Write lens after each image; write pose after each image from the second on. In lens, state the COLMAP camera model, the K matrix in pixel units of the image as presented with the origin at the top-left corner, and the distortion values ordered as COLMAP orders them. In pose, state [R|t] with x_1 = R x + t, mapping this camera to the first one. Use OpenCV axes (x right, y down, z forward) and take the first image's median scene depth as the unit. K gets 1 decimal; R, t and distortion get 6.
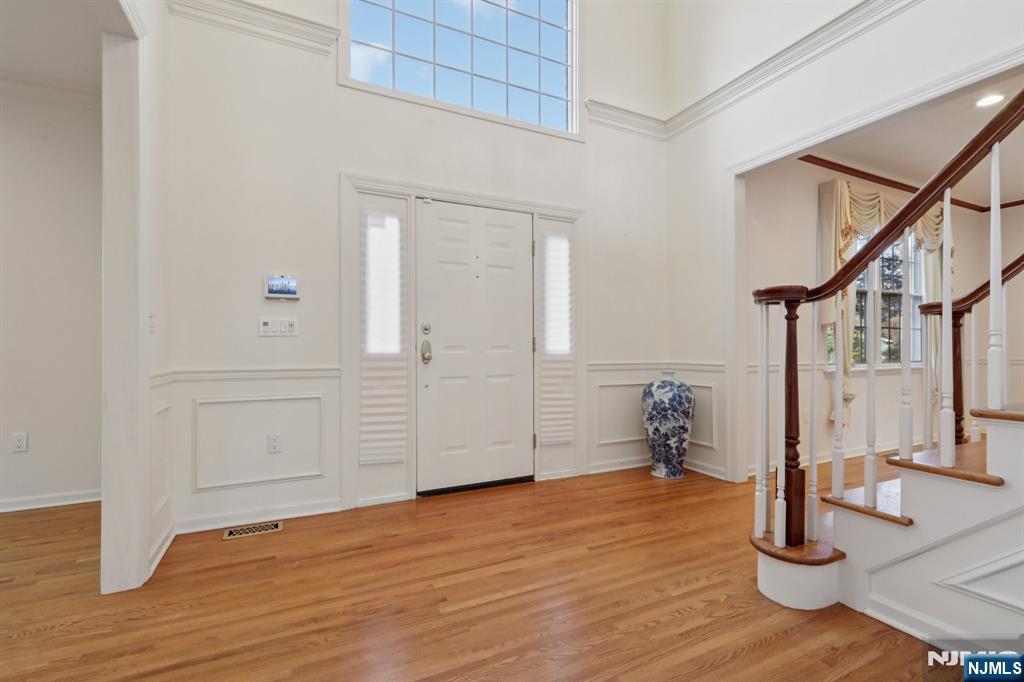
lens RADIAL K [[459.4, 0, 510.8], [0, 459.4, 345.2], [0, 0, 1]] dist [-0.003516, 0.001978]
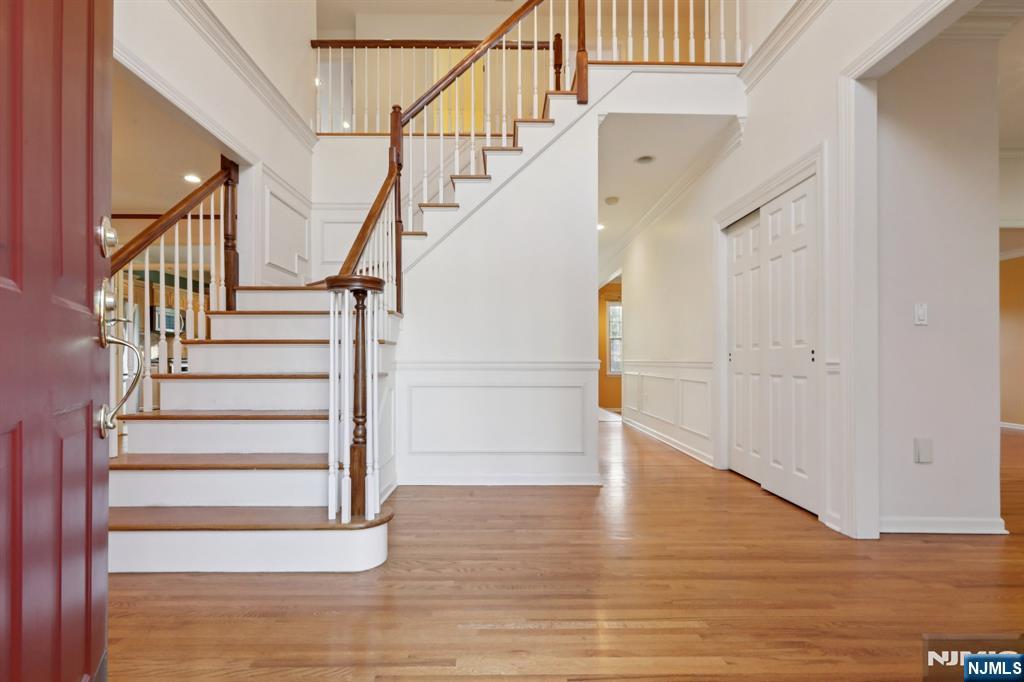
lens RADIAL K [[459.4, 0, 508.2], [0, 459.4, 359.3], [0, 0, 1]] dist [-0.003516, 0.001978]
pose [[-0.899986, 0.003610, 0.435903, -0.138490], [0.003297, 0.999993, -0.001475, 0.050132], [-0.435905, 0.000110, -0.899992, 1.370555]]
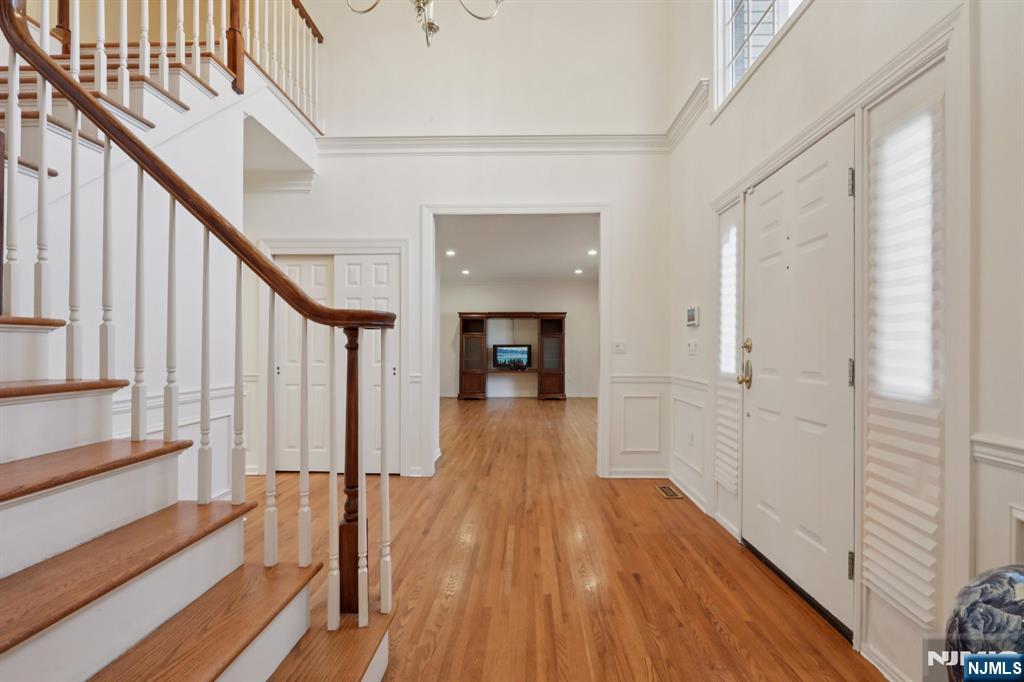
lens RADIAL K [[459.4, 0, 511.2], [0, 459.4, 343.9], [0, 0, 1]] dist [-0.003516, 0.001978]
pose [[-0.471490, -0.009570, -0.881819, 0.919367], [-0.002133, 0.999951, -0.009711, -0.038115], [0.881869, -0.002697, -0.471487, 1.244654]]
